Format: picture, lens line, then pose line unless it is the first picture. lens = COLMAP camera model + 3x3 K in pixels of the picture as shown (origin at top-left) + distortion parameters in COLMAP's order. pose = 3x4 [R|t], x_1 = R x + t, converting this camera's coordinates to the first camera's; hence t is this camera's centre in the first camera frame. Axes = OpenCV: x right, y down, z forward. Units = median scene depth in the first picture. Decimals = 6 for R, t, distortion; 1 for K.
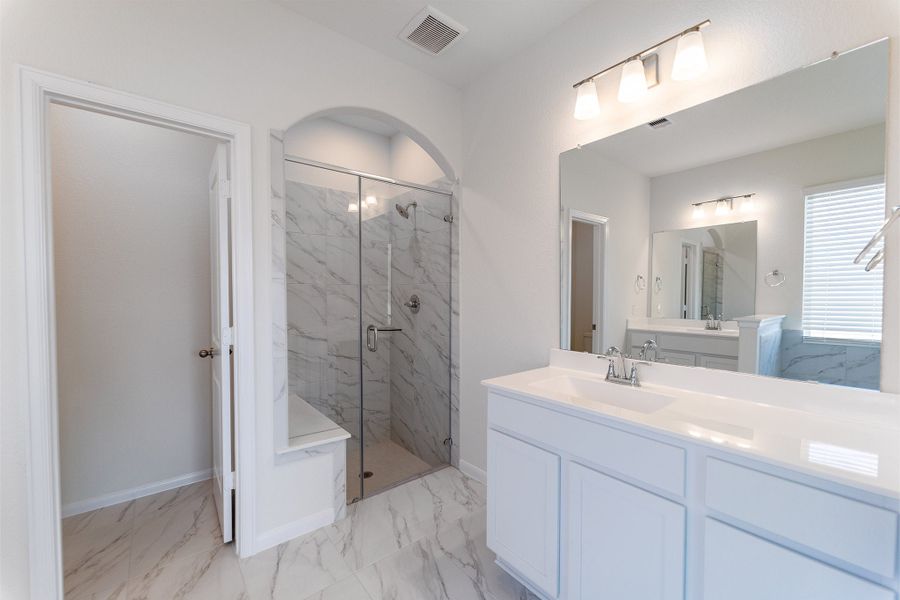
lens RADIAL K [[363.0, 0, 452.7], [0, 363.0, 302.9], [0, 0, 1]] dist [0.001809, -0.001107]
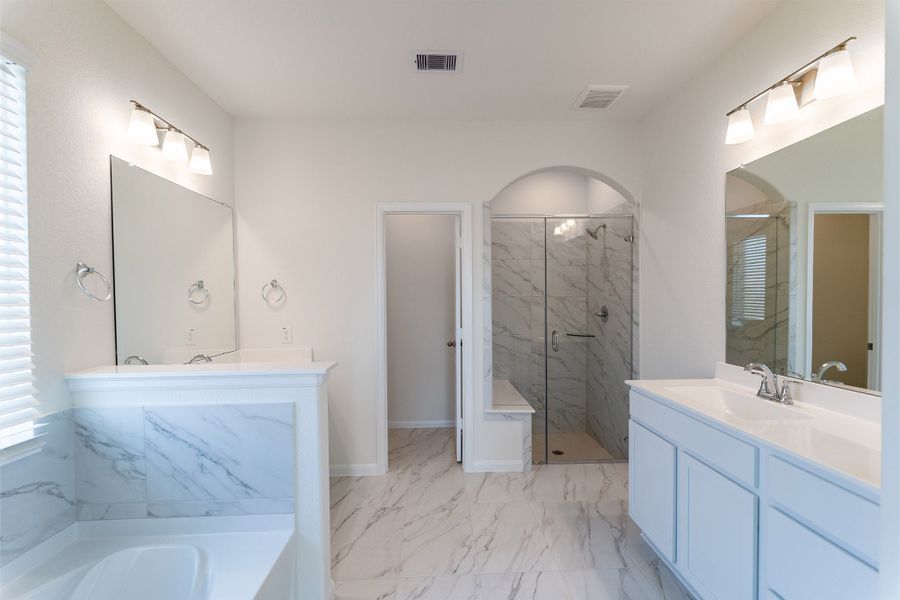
lens RADIAL K [[363.0, 0, 451.6], [0, 363.0, 301.6], [0, 0, 1]] dist [0.001809, -0.001107]
pose [[0.803804, -0.001383, -0.594892, 0.285490], [-0.006524, 0.999917, -0.011139, -0.030263], [0.594858, 0.012835, 0.803728, -0.293504]]
